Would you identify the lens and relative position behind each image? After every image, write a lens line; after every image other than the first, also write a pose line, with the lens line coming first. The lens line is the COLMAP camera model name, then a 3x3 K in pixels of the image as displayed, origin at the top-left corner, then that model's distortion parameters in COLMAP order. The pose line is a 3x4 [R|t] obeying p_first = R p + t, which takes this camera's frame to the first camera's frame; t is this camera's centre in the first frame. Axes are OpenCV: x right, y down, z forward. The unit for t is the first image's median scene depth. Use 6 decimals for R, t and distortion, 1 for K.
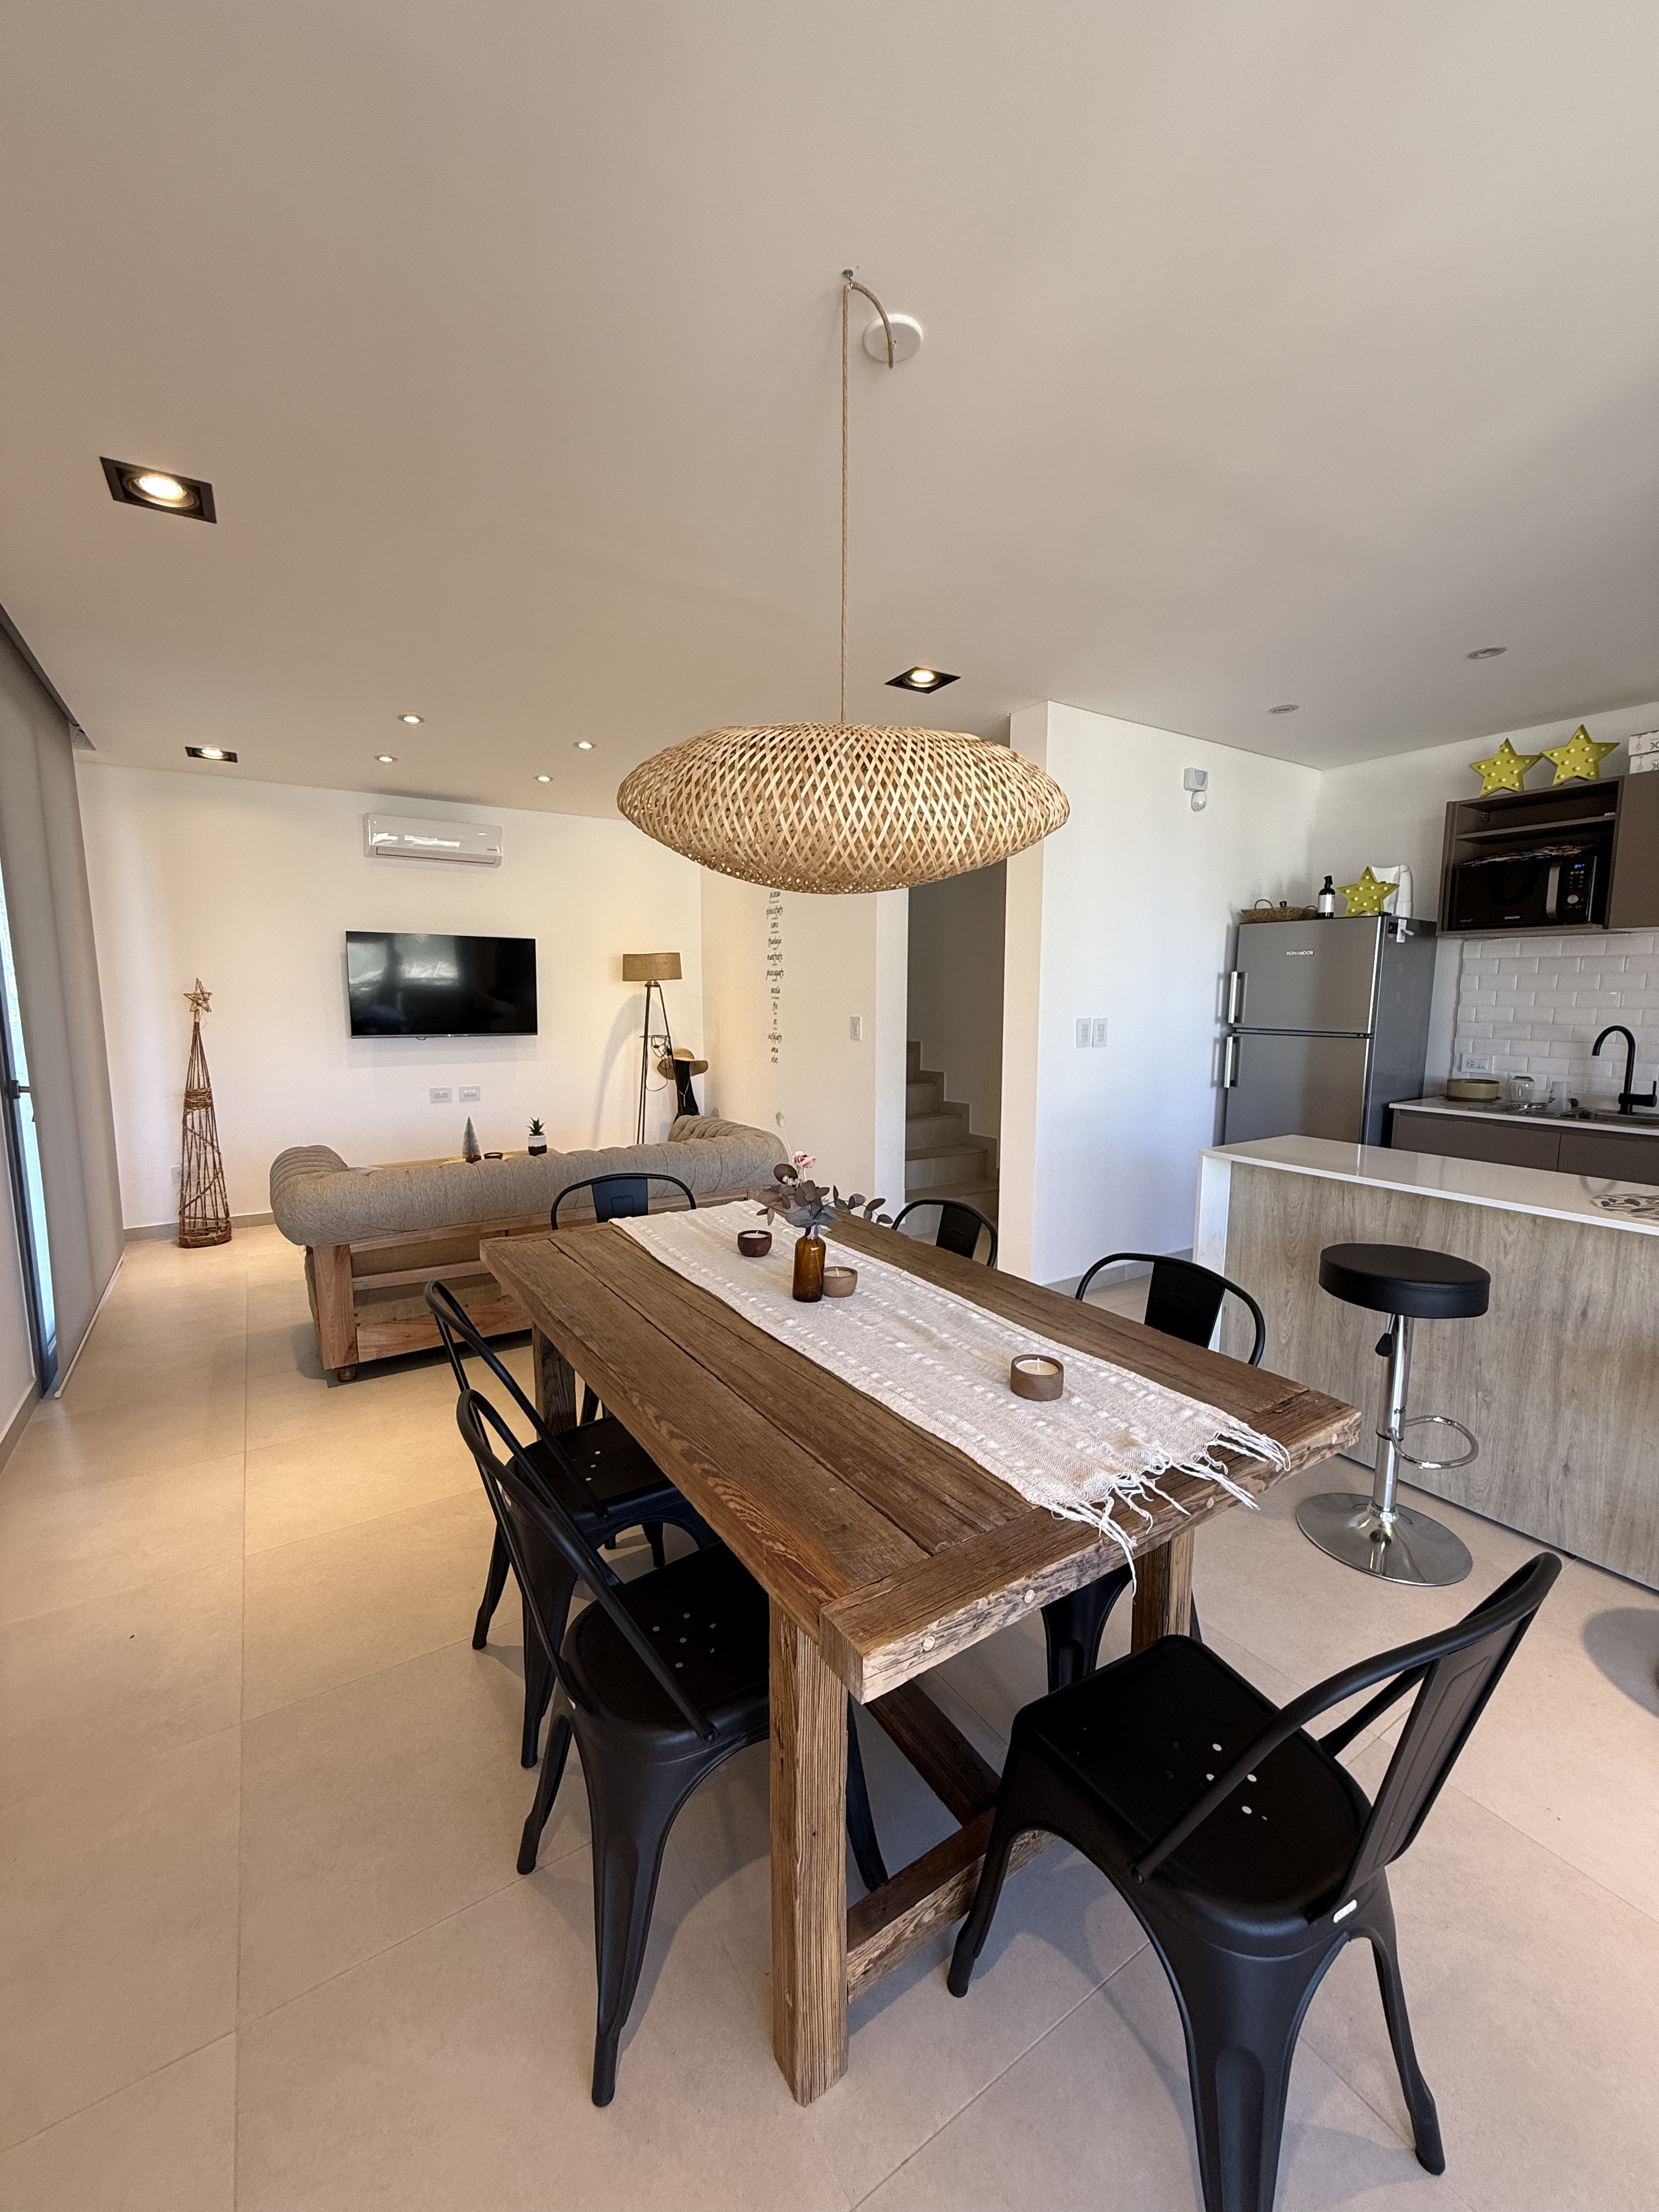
lens RADIAL K [[885.1, 0, 827.8], [0, 885.1, 1108.1], [0, 0, 1]] dist [-0.001832, 0.000463]
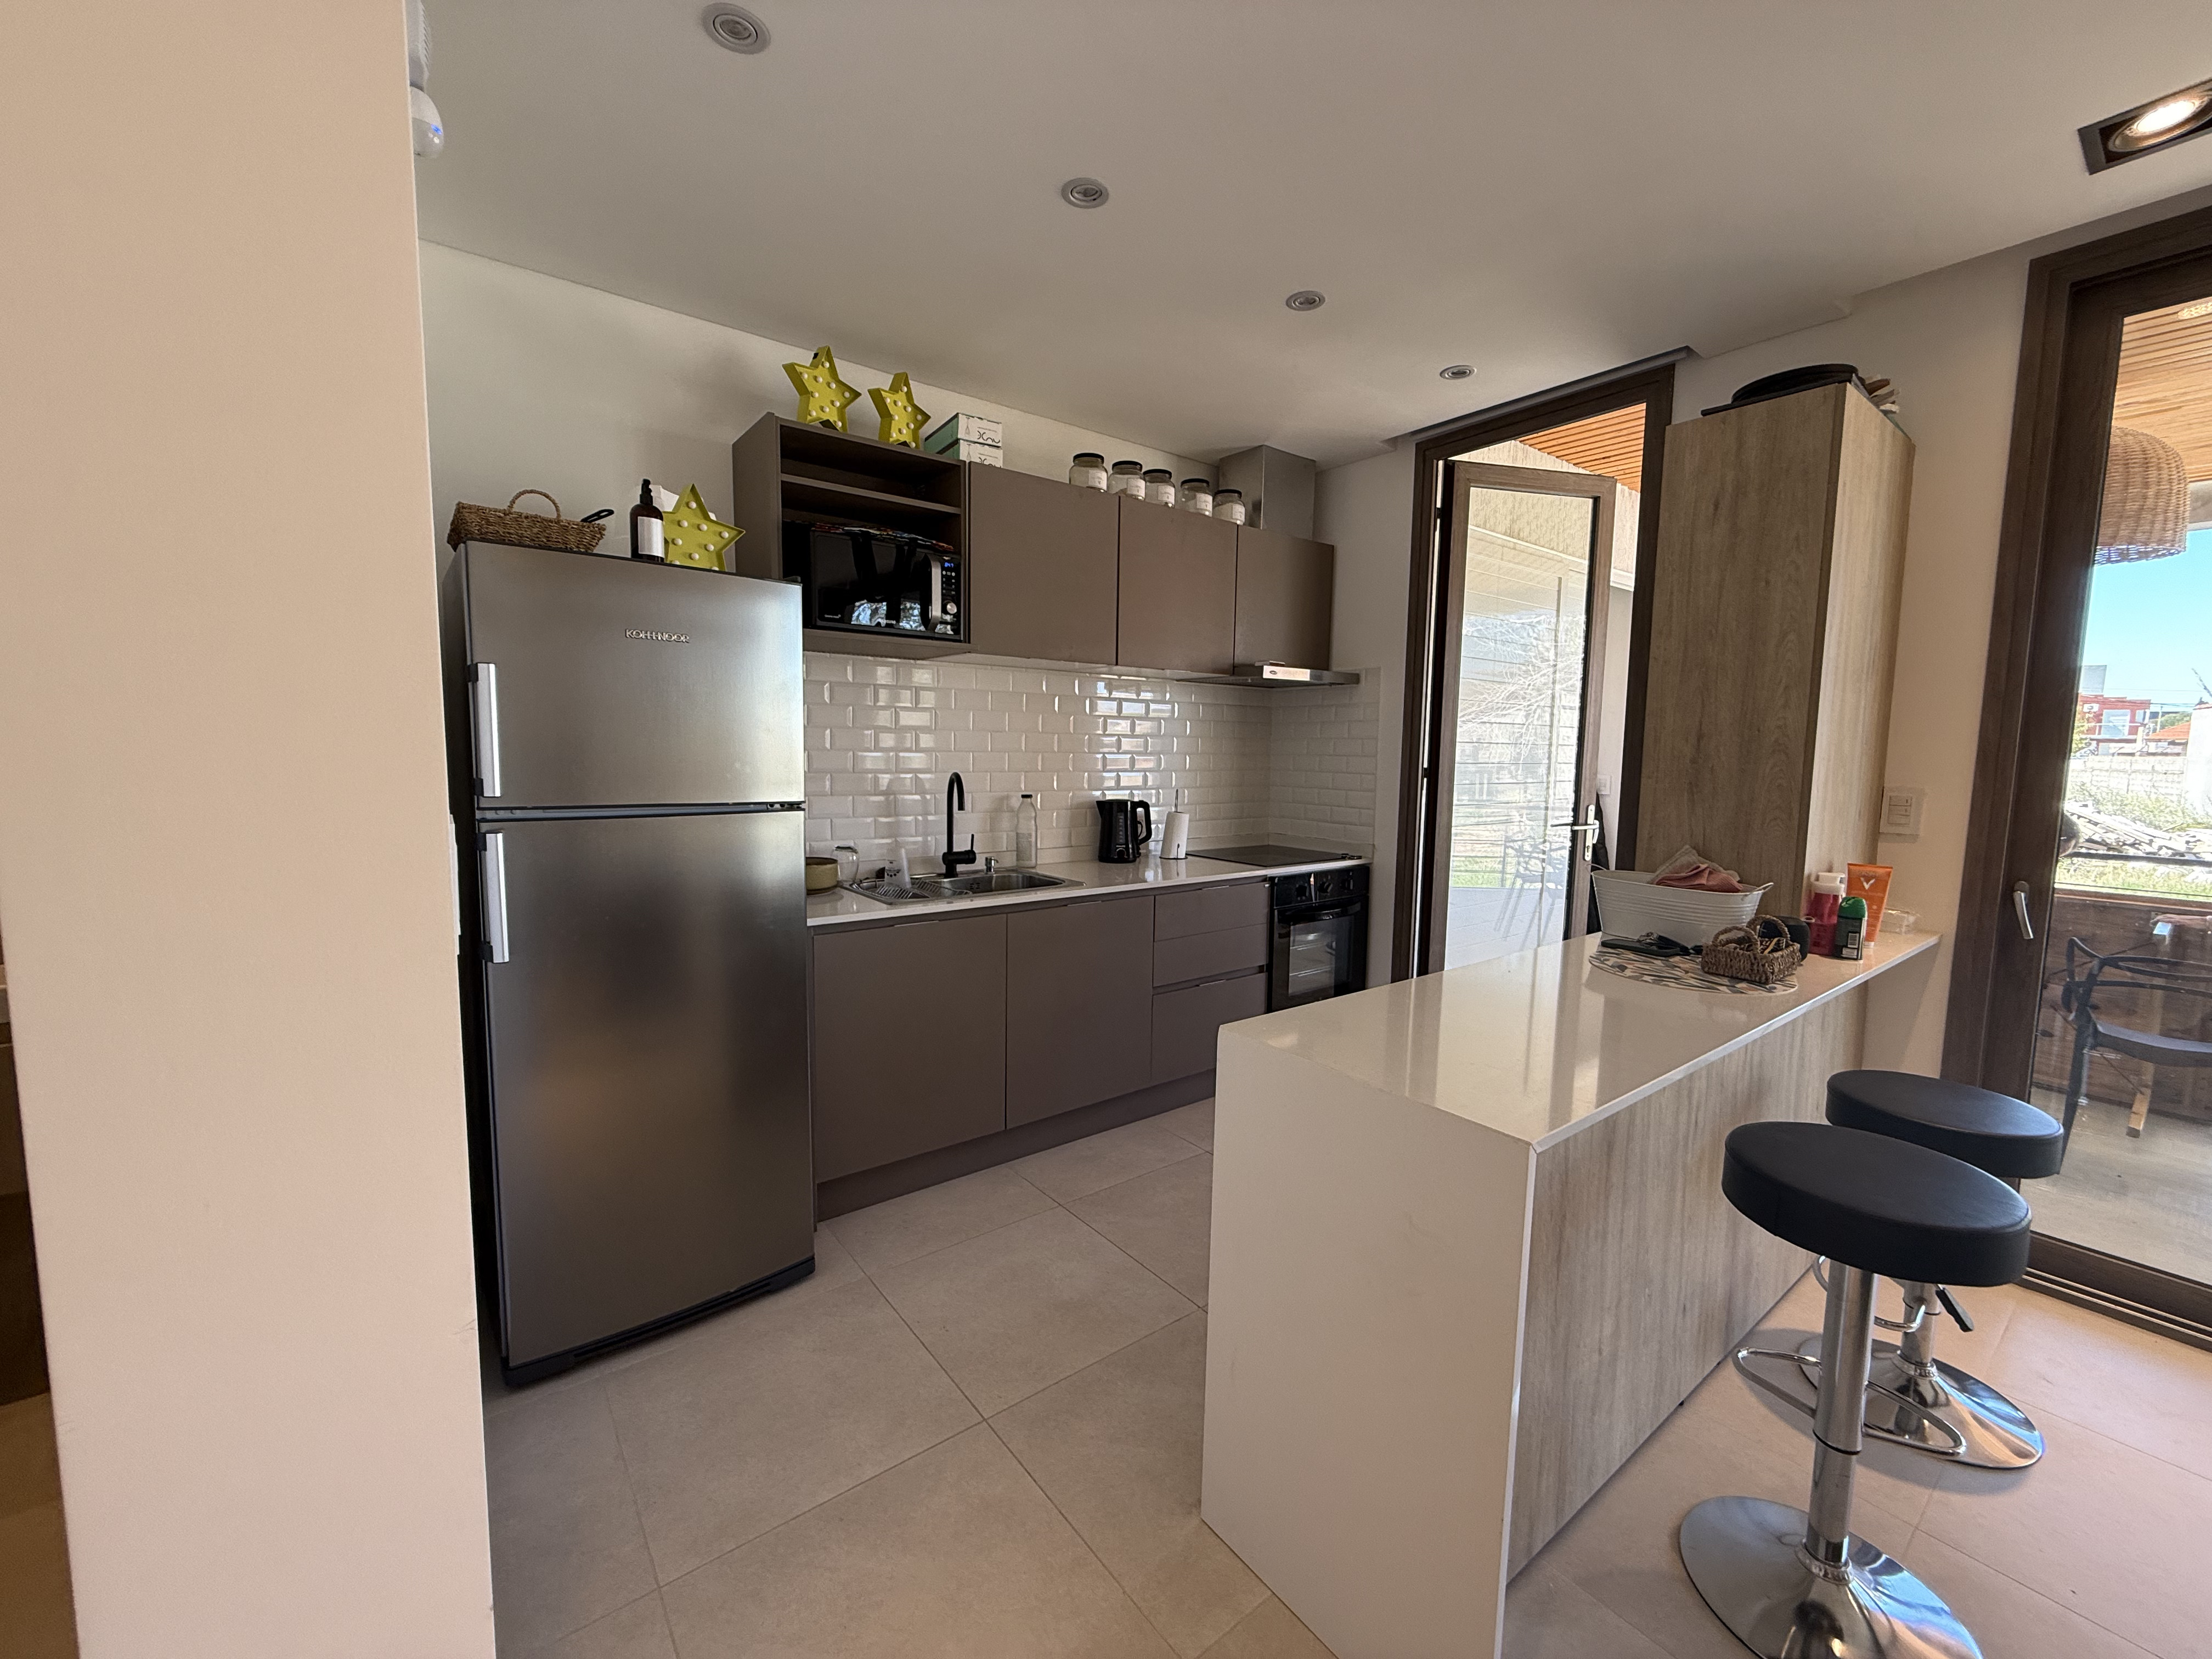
lens RADIAL K [[885.1, 0, 1106.2], [0, 885.1, 834.1], [0, 0, 1]] dist [-0.001832, 0.000463]
pose [[-0.065952, -0.099014, 0.992898, 0.059818], [0.111318, 0.988123, 0.105932, -0.105876], [-0.991594, 0.117514, -0.054147, 0.895307]]
